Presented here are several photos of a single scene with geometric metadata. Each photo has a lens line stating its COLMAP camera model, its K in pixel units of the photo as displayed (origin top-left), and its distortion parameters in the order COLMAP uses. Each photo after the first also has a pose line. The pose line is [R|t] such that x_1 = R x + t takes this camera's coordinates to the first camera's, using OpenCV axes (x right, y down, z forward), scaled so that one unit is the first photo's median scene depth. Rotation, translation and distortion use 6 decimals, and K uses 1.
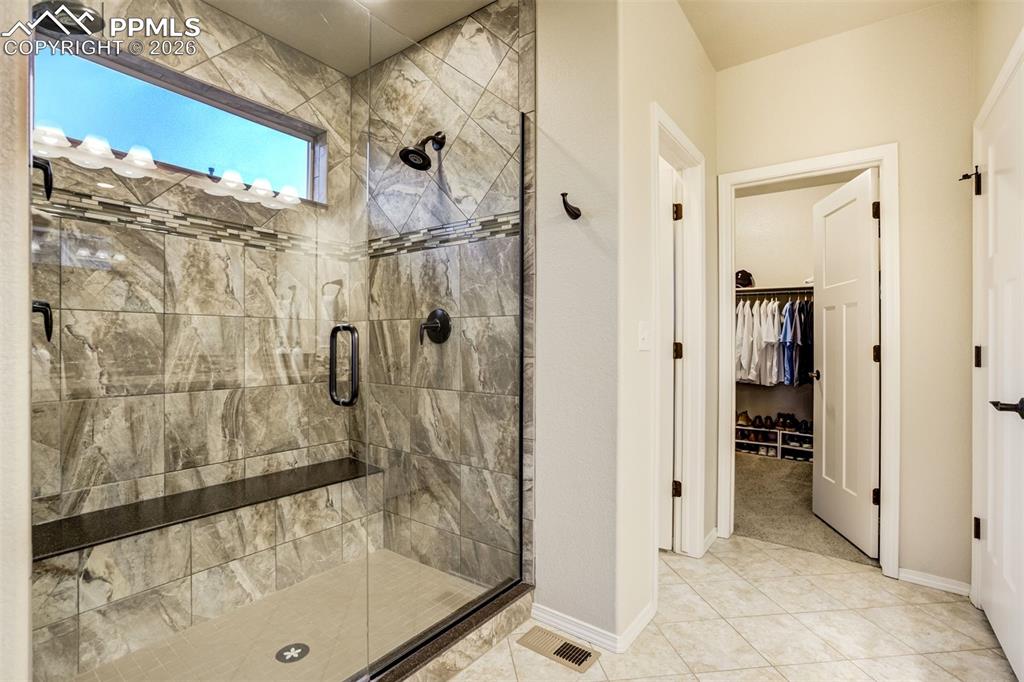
lens RADIAL K [[477.1, 0, 527.3], [0, 477.1, 339.5], [0, 0, 1]] dist [-0.049758, 0.017092]
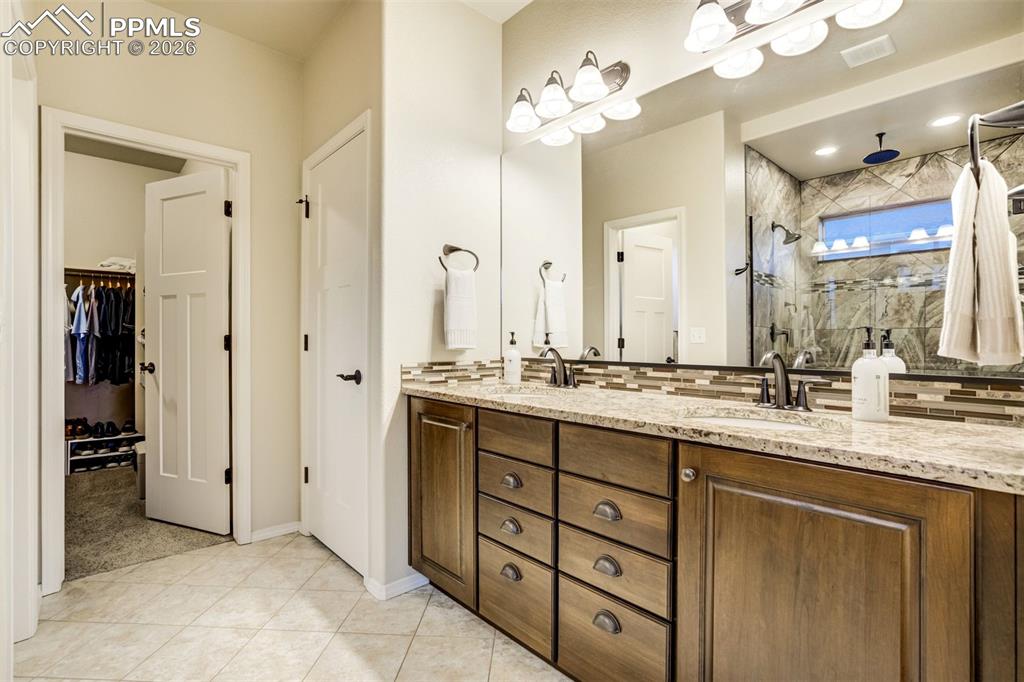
lens RADIAL K [[469.1, 0, 500.1], [0, 469.1, 331.8], [0, 0, 1]] dist [-0.051934, 0.014751]
pose [[0.212346, -0.007073, 0.977169, -0.147144], [0.004180, 0.999971, 0.006330, 0.001230], [-0.977186, 0.002740, 0.212370, 0.161894]]
